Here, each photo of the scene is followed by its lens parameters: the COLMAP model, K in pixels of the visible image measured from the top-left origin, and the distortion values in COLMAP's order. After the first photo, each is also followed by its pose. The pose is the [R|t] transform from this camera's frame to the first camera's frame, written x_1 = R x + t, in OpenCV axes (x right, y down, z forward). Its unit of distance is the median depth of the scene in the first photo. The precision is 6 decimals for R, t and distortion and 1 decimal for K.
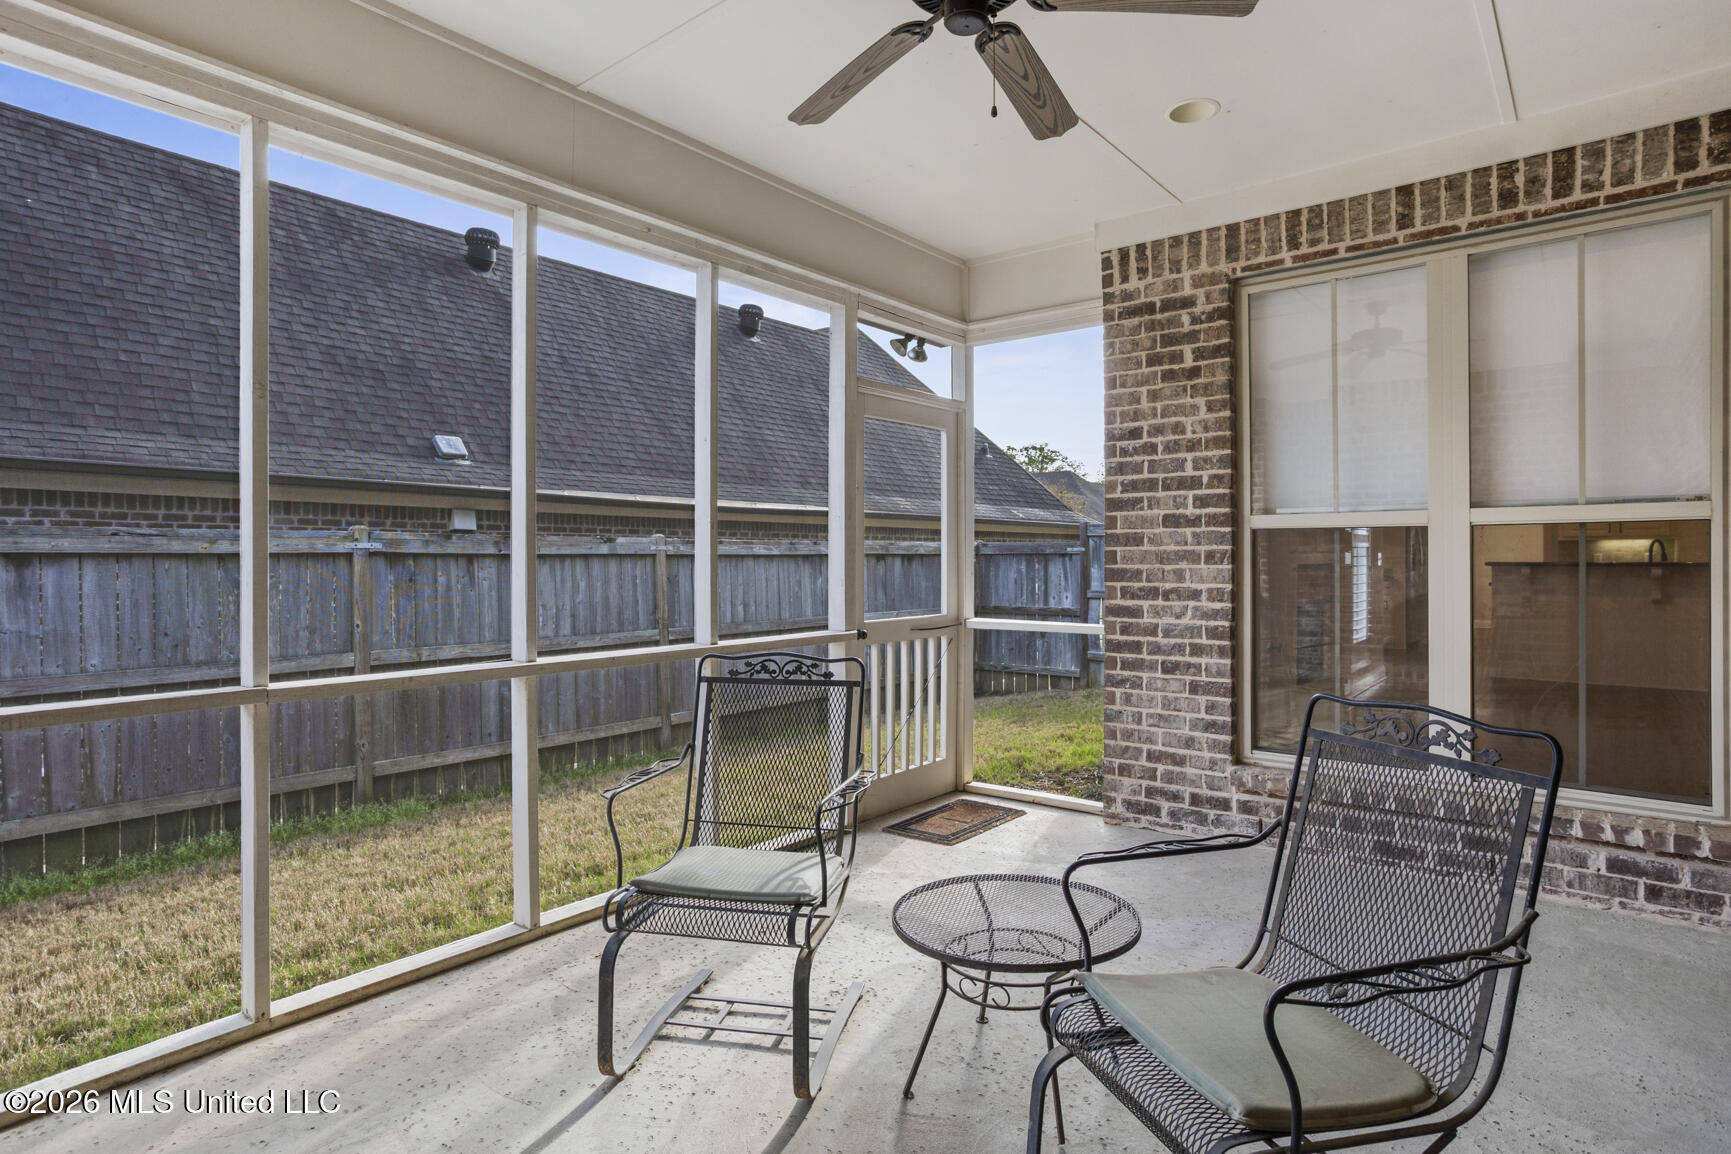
lens RADIAL K [[932.7, 0, 861.9], [0, 932.7, 566.5], [0, 0, 1]] dist [-0.028590, 0.005411]
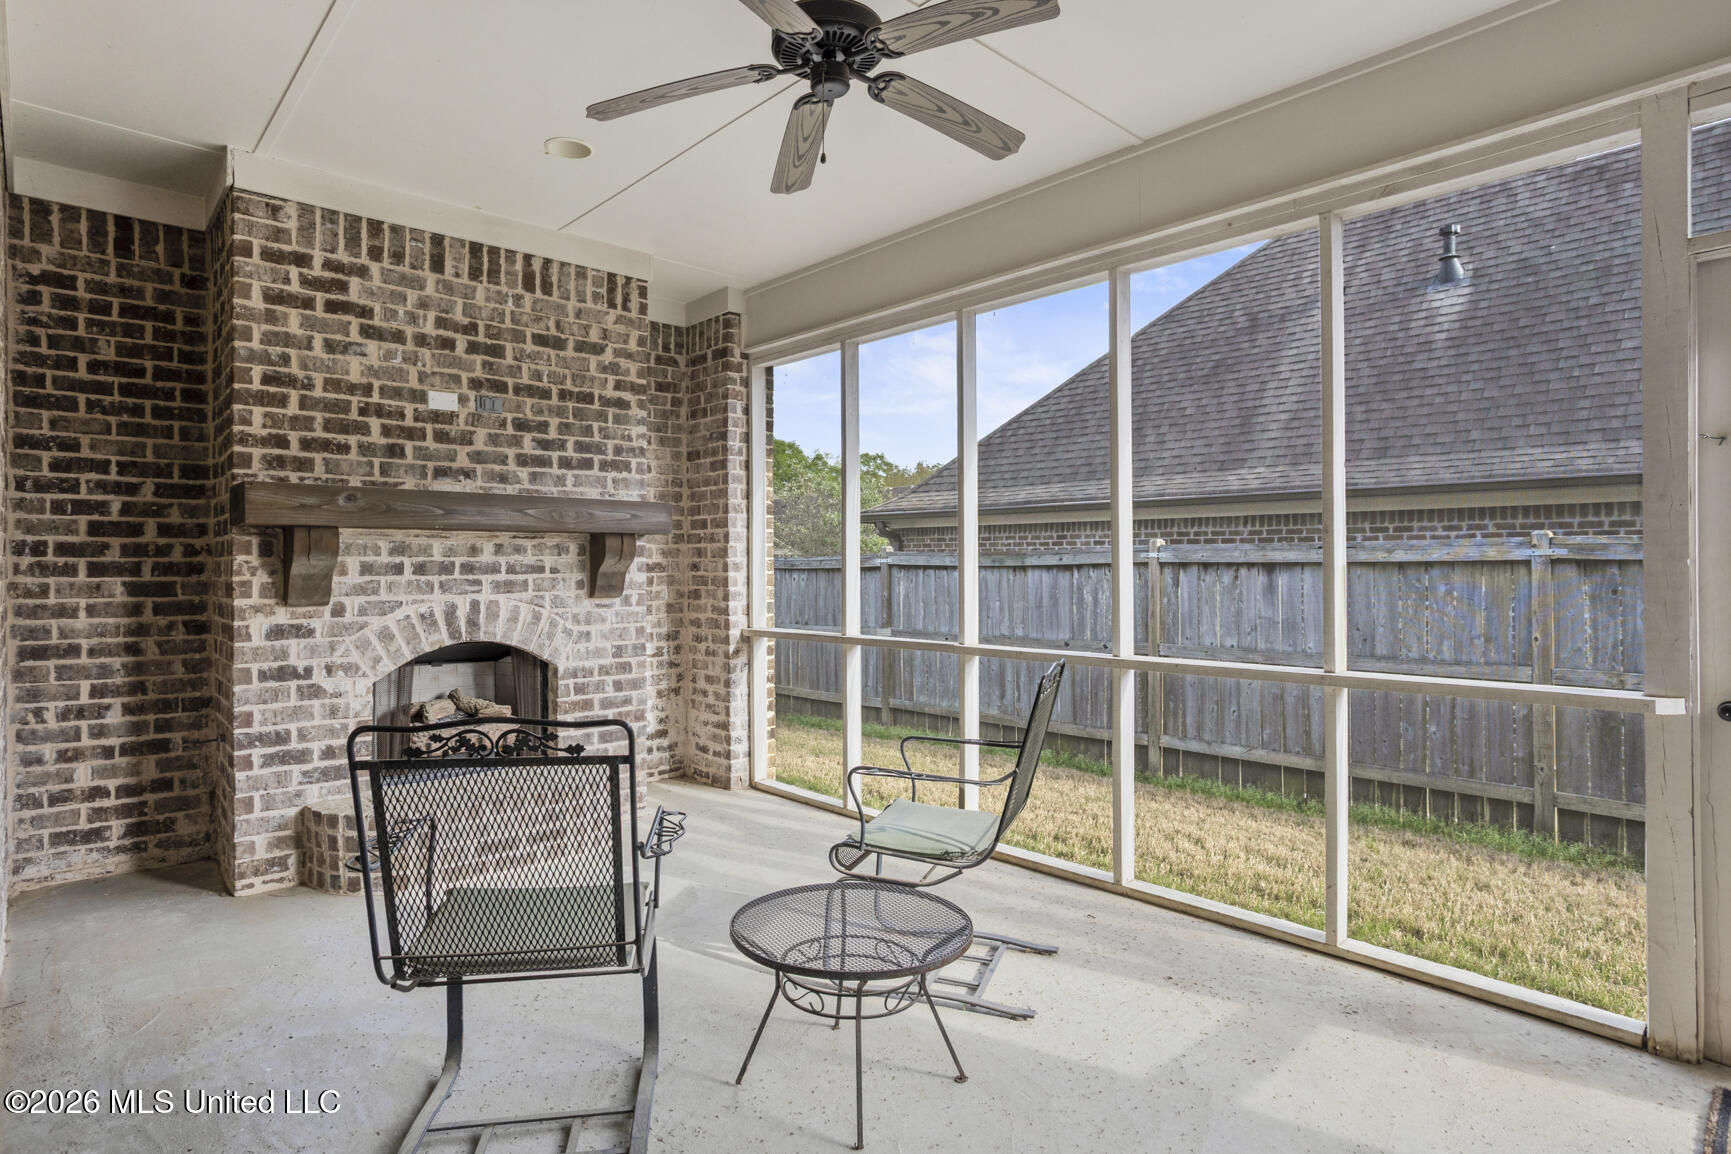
lens RADIAL K [[932.7, 0, 862.8], [0, 932.7, 572.1], [0, 0, 1]] dist [-0.028590, 0.005411]
pose [[-0.146423, 0.006580, -0.989200, 0.464365], [-0.005668, 0.999956, 0.007490, -0.005661], [0.989206, 0.006703, -0.146379, 0.463673]]
